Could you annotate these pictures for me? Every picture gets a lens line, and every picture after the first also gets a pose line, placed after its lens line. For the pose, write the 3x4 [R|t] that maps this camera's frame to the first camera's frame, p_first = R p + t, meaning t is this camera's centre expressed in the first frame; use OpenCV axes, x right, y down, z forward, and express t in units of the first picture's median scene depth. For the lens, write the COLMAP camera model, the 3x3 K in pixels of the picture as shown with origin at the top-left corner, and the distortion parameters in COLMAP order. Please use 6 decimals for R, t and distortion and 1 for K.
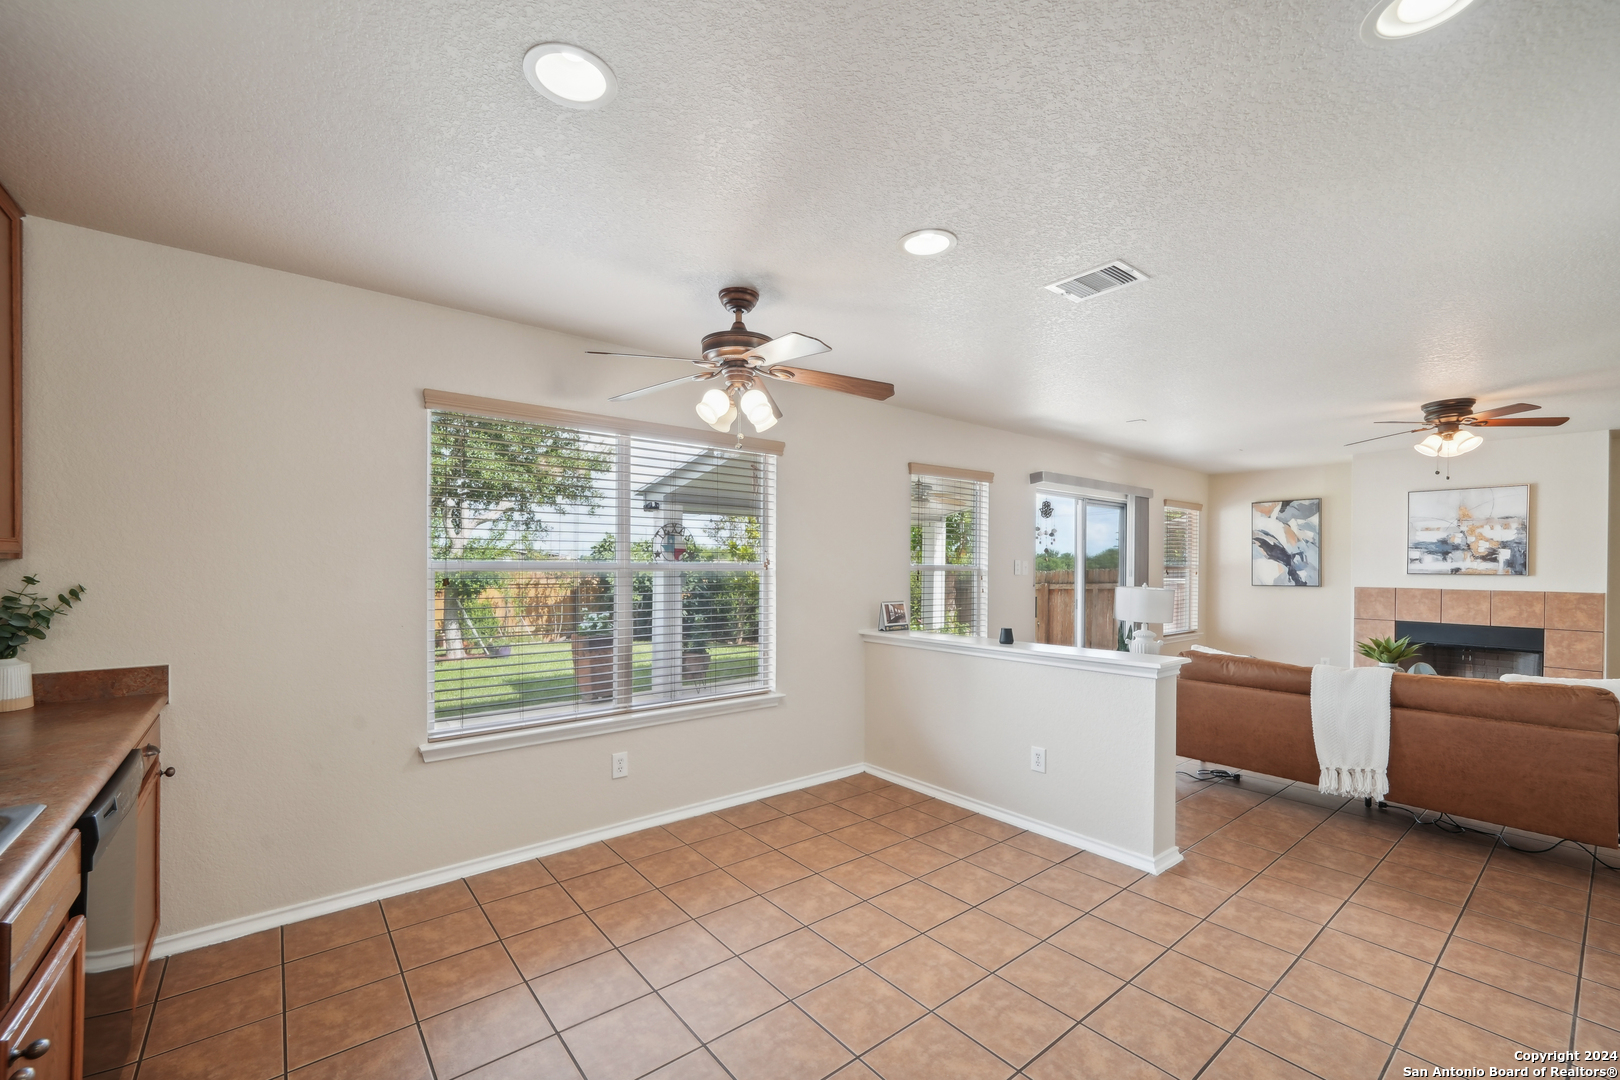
lens RADIAL K [[668.6, 0, 810.4], [0, 668.6, 574.7], [0, 0, 1]] dist [0.000551, 0.000327]
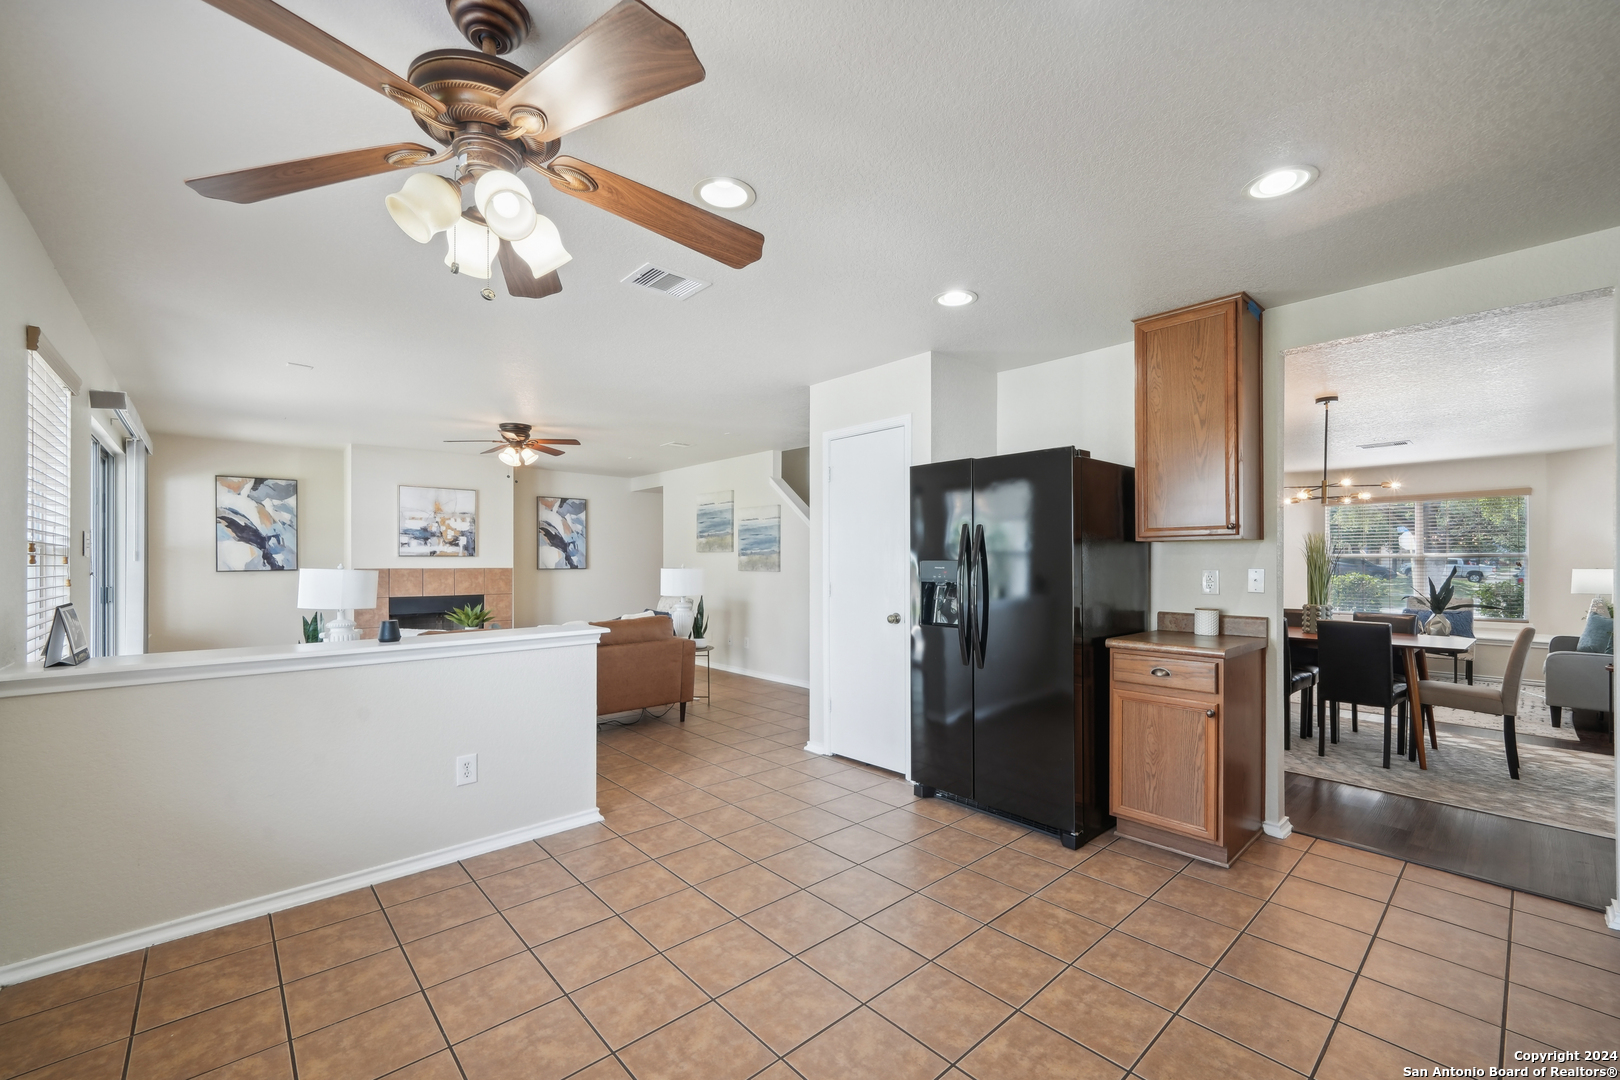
lens RADIAL K [[661.8, 0, 816.6], [0, 661.8, 555.5], [0, 0, 1]] dist [0.001904, 0.000278]
pose [[-0.056704, 0.000170, 0.998391, -0.314498], [0.014458, 0.999895, 0.000651, 0.008325], [-0.998286, 0.014471, -0.056700, 0.370838]]
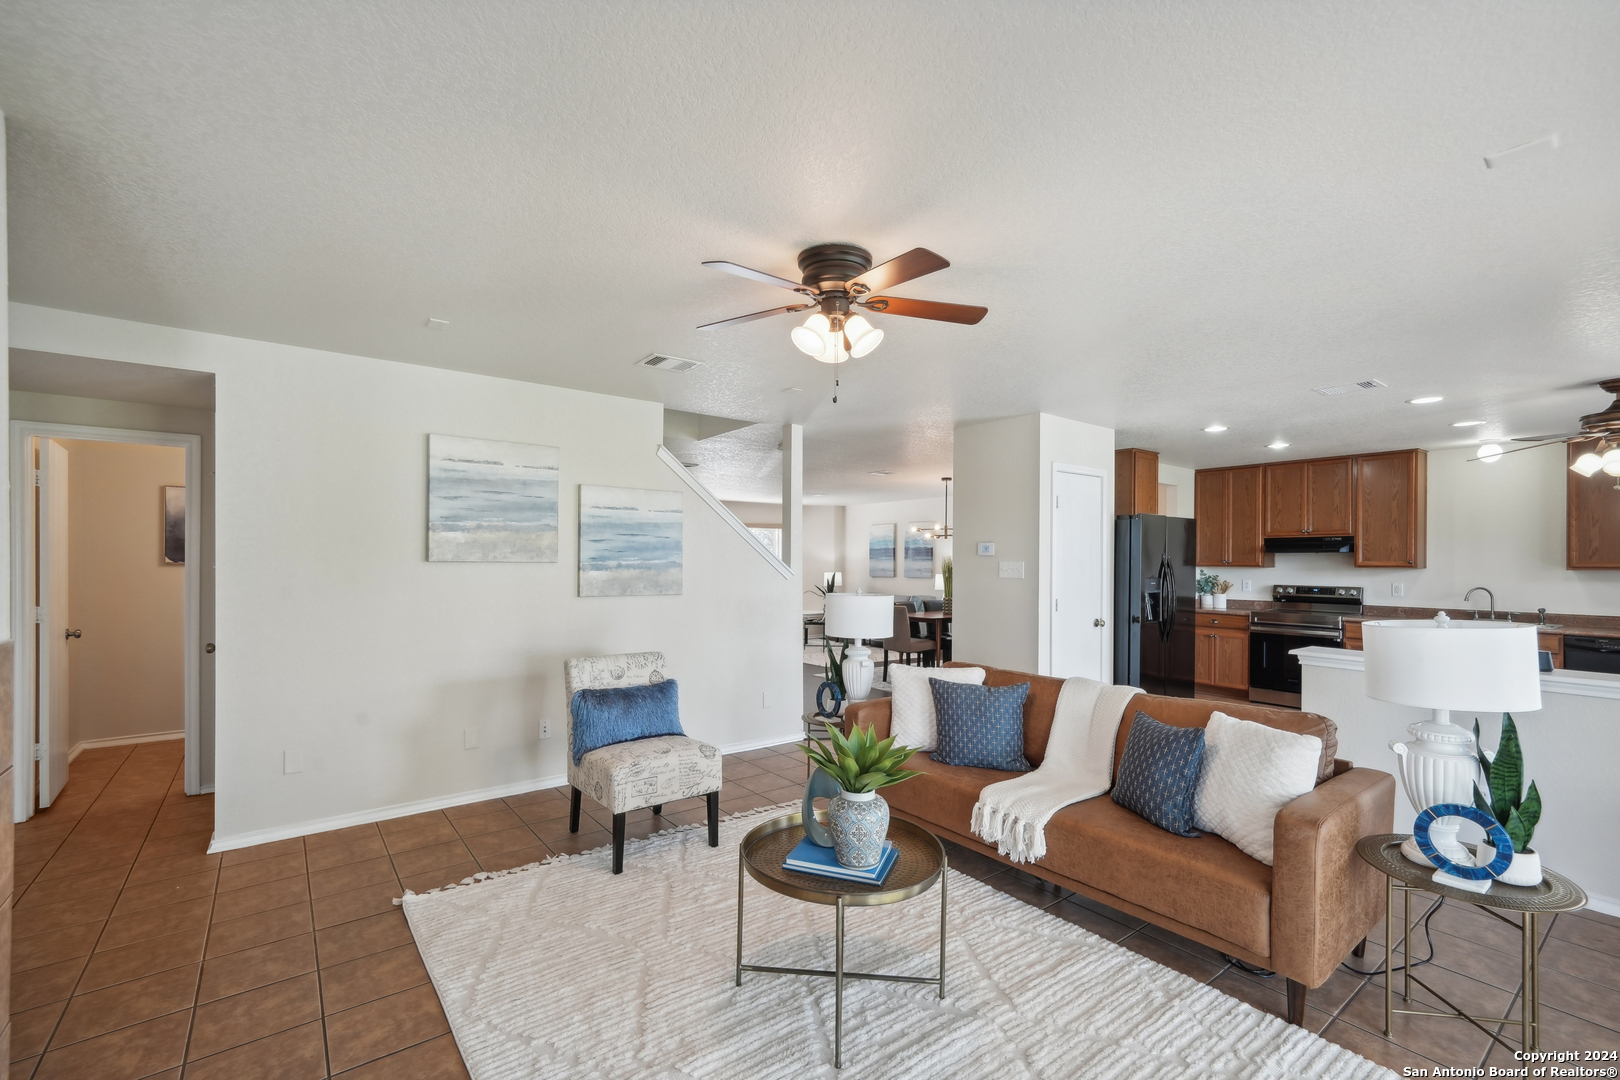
lens RADIAL K [[694.1, 0, 813.6], [0, 694.1, 563.9], [0, 0, 1]] dist [0.008508, 0.000305]
pose [[-0.999524, -0.013796, 0.027606, 0.739373], [-0.013326, 0.999764, 0.017140, -0.016394], [-0.027836, 0.016764, -0.999472, 1.212437]]
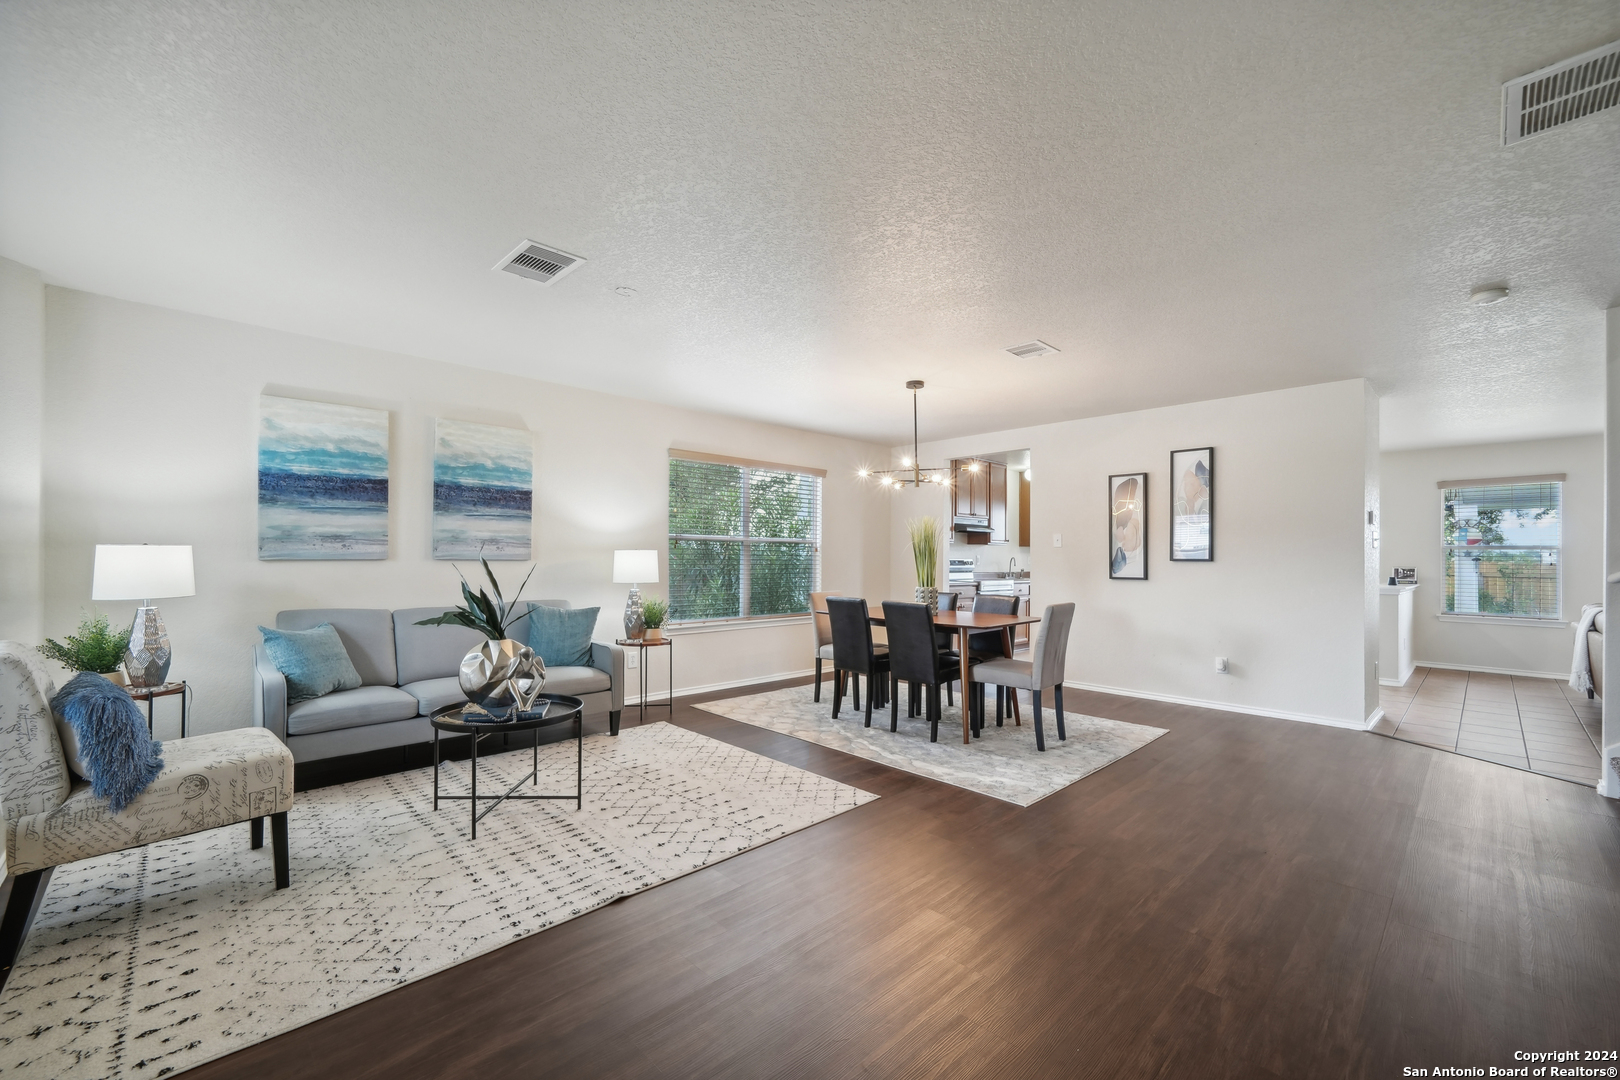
lens RADIAL K [[645.2, 0, 837.1], [0, 645.2, 563.8], [0, 0, 1]] dist [0.001958, 0.000263]
pose [[0.096920, 0.000100, -0.995292, 1.314128], [-0.020060, 0.999797, -0.001853, 0.053708], [0.995090, 0.020145, 0.096902, -0.505472]]
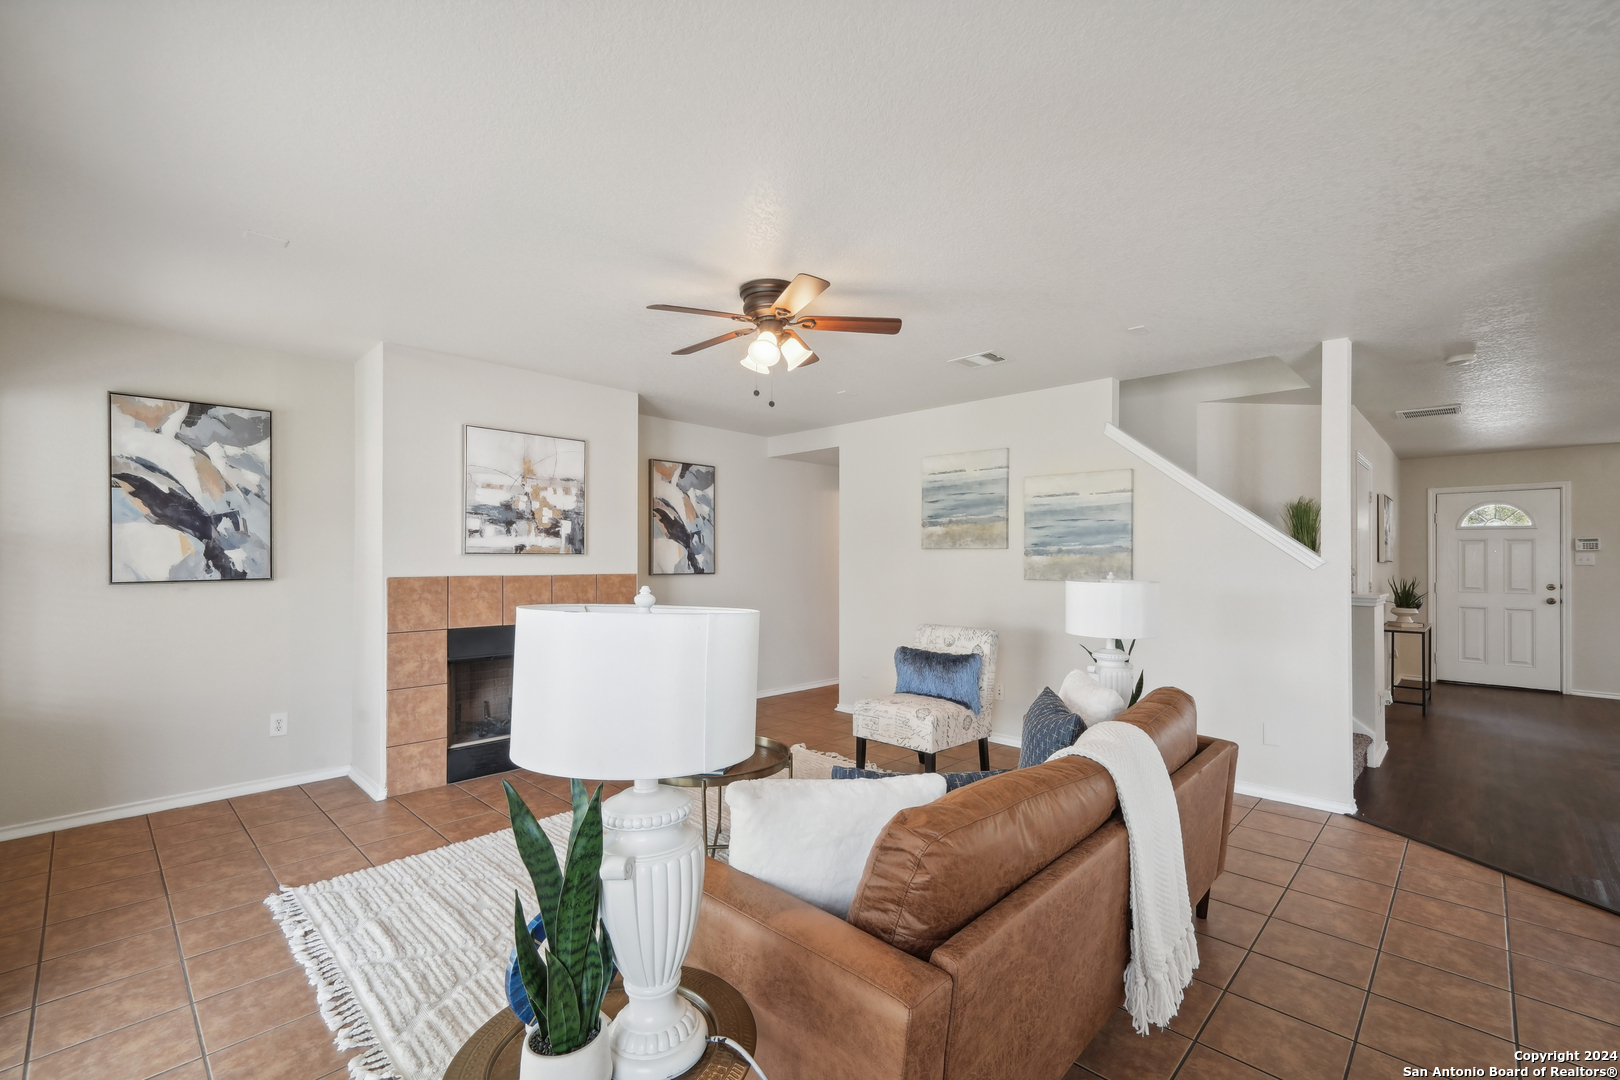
lens RADIAL K [[700.1, 0, 816.4], [0, 700.1, 551.6], [0, 0, 1]] dist [0.012011, -0.000224]
pose [[-0.124065, -0.000404, 0.992274, 0.202756], [0.009921, 0.999949, 0.001648, -0.001039], [-0.992224, 0.010049, -0.124055, 0.809694]]
